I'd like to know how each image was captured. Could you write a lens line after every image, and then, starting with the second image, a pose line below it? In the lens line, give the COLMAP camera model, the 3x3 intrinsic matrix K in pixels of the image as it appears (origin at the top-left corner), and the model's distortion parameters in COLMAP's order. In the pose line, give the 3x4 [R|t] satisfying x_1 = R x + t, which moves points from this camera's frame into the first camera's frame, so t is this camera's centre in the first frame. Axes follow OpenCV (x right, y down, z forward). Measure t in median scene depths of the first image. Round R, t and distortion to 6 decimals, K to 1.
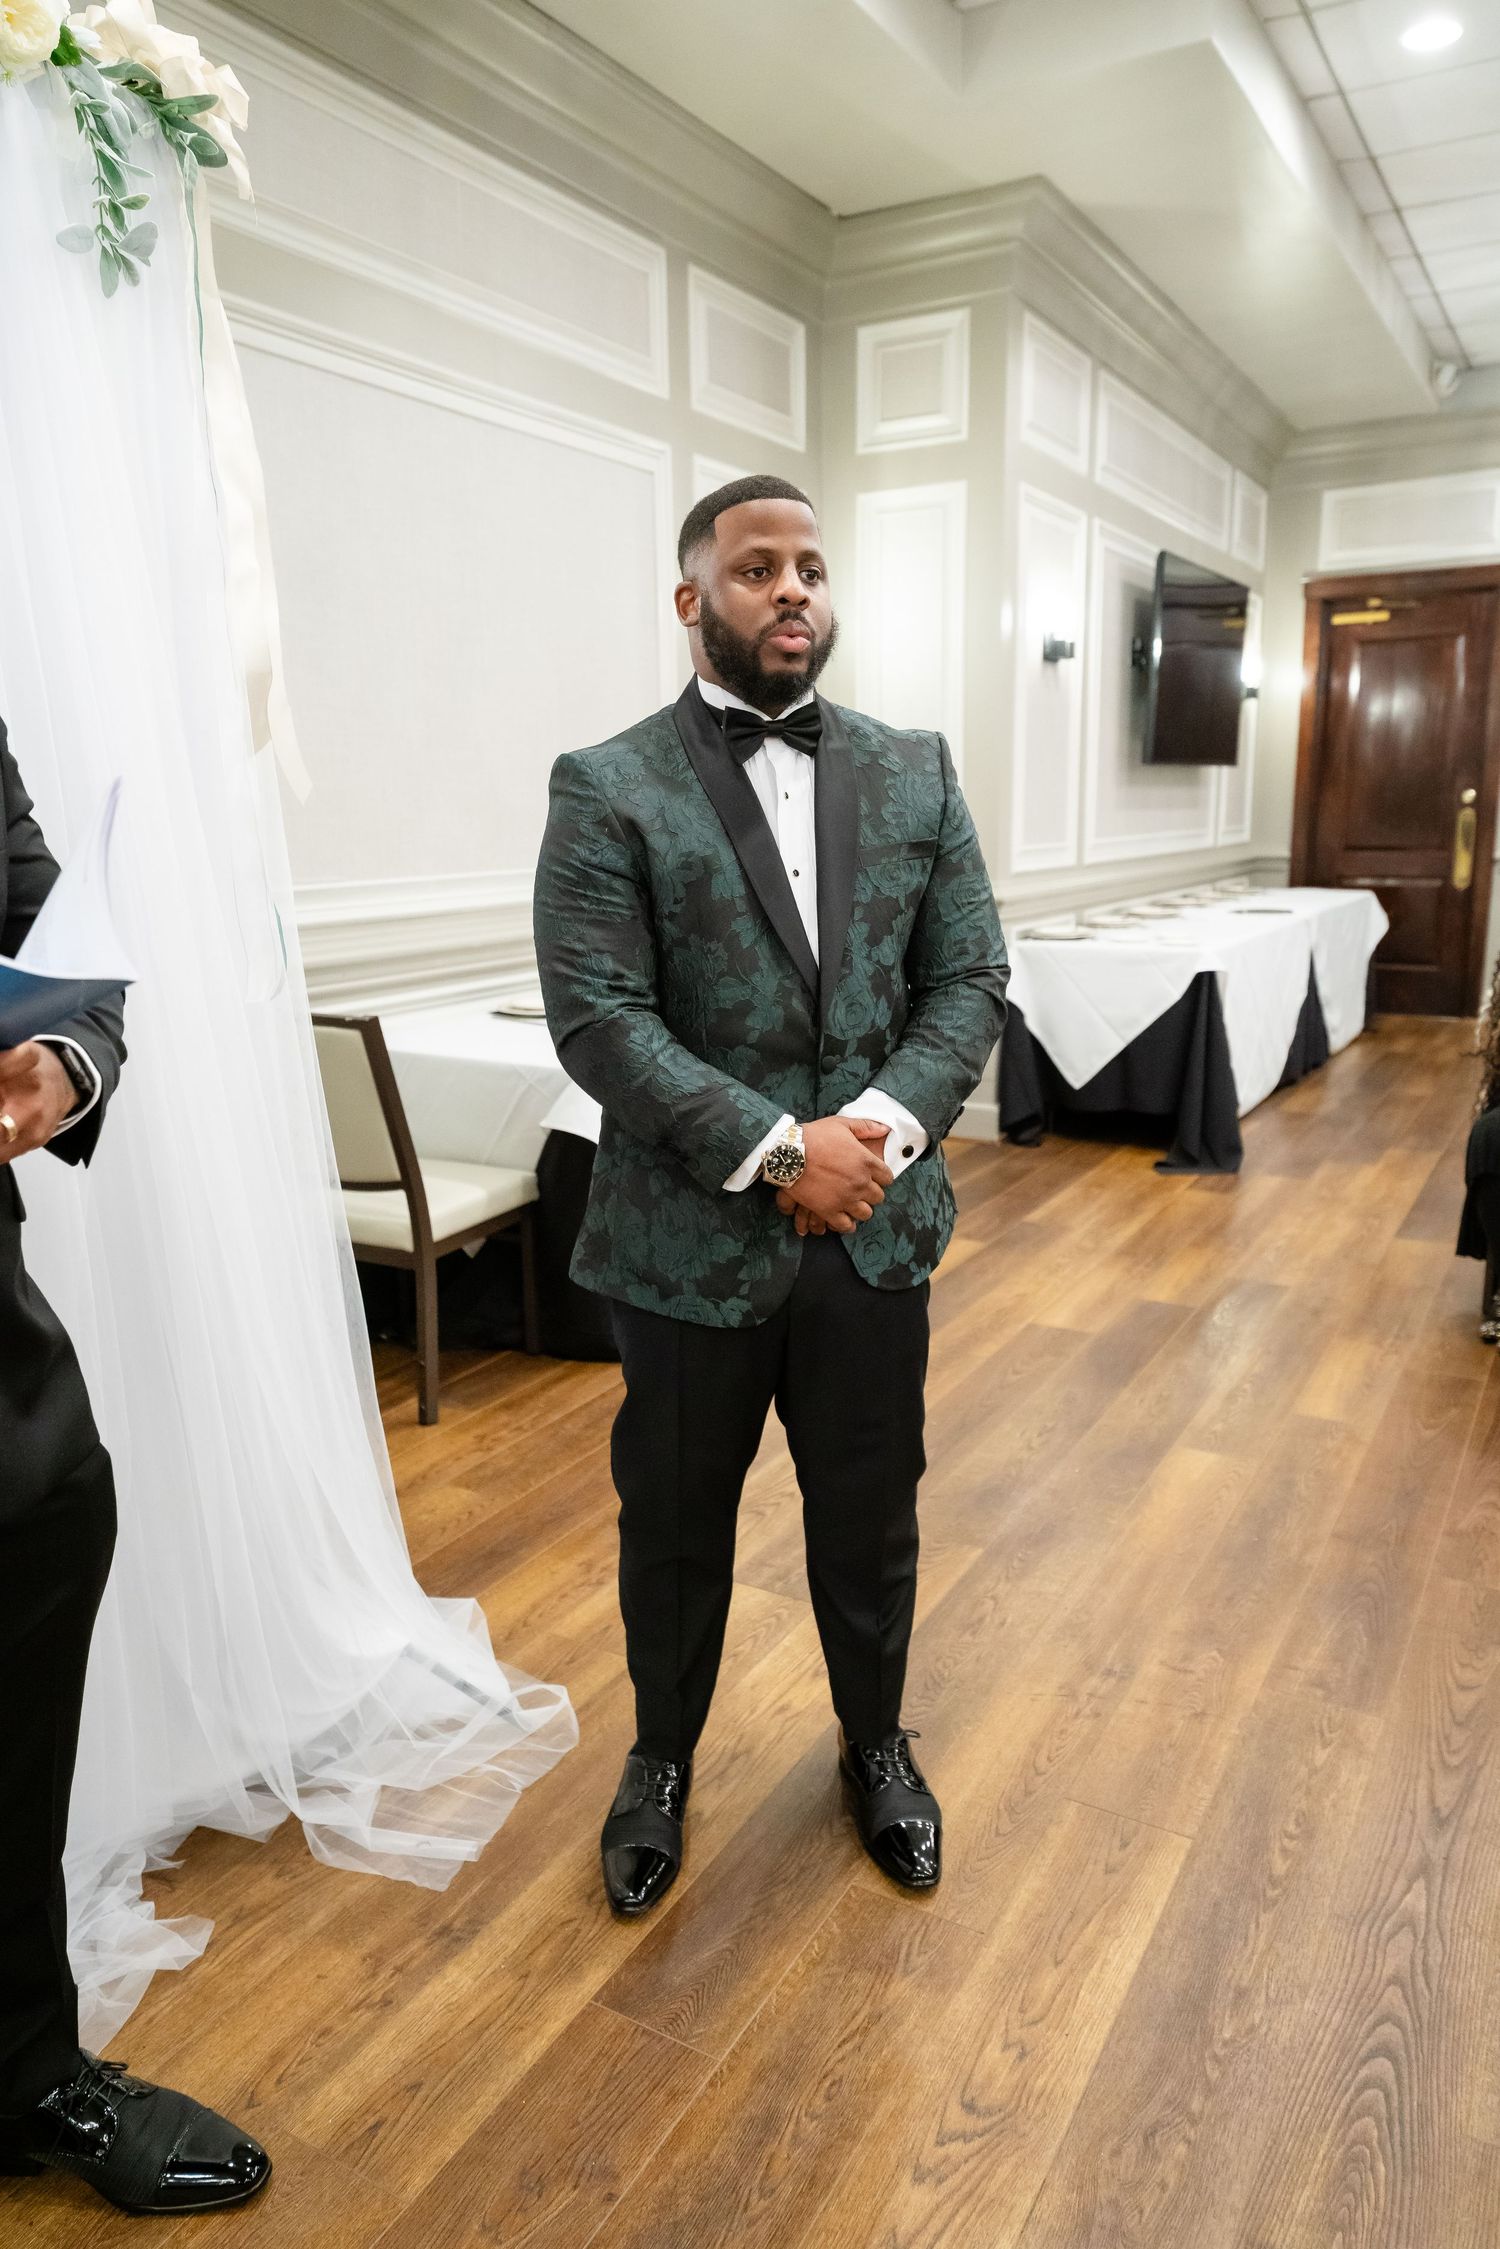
lens RADIAL K [[1510.3, 0, 735.5], [0, 1510.3, 1136.1], [0, 0, 1]] dist [-0.001105, 0.006894]
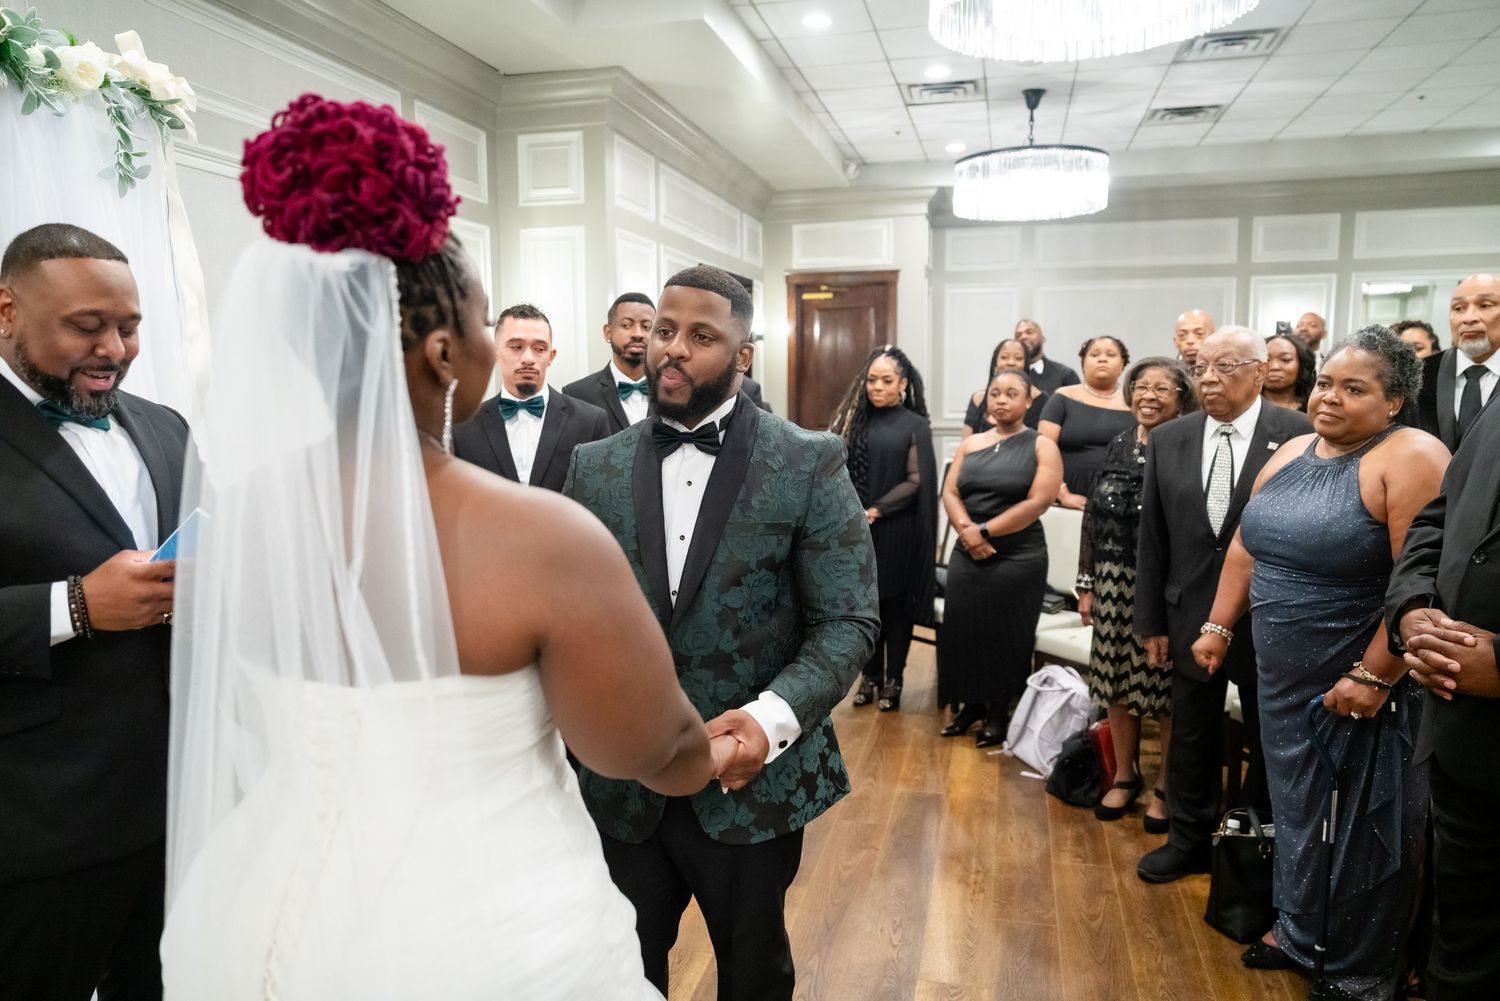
lens RADIAL K [[1007.3, 0, 745.8], [0, 1007.3, 488.5], [0, 0, 1]] dist [-0.001105, 0.006894]
pose [[0.957761, -0.022392, 0.286692, -0.012752], [0.056027, 0.992389, -0.109662, 0.000693], [-0.282054, 0.121093, 0.951726, -0.189966]]
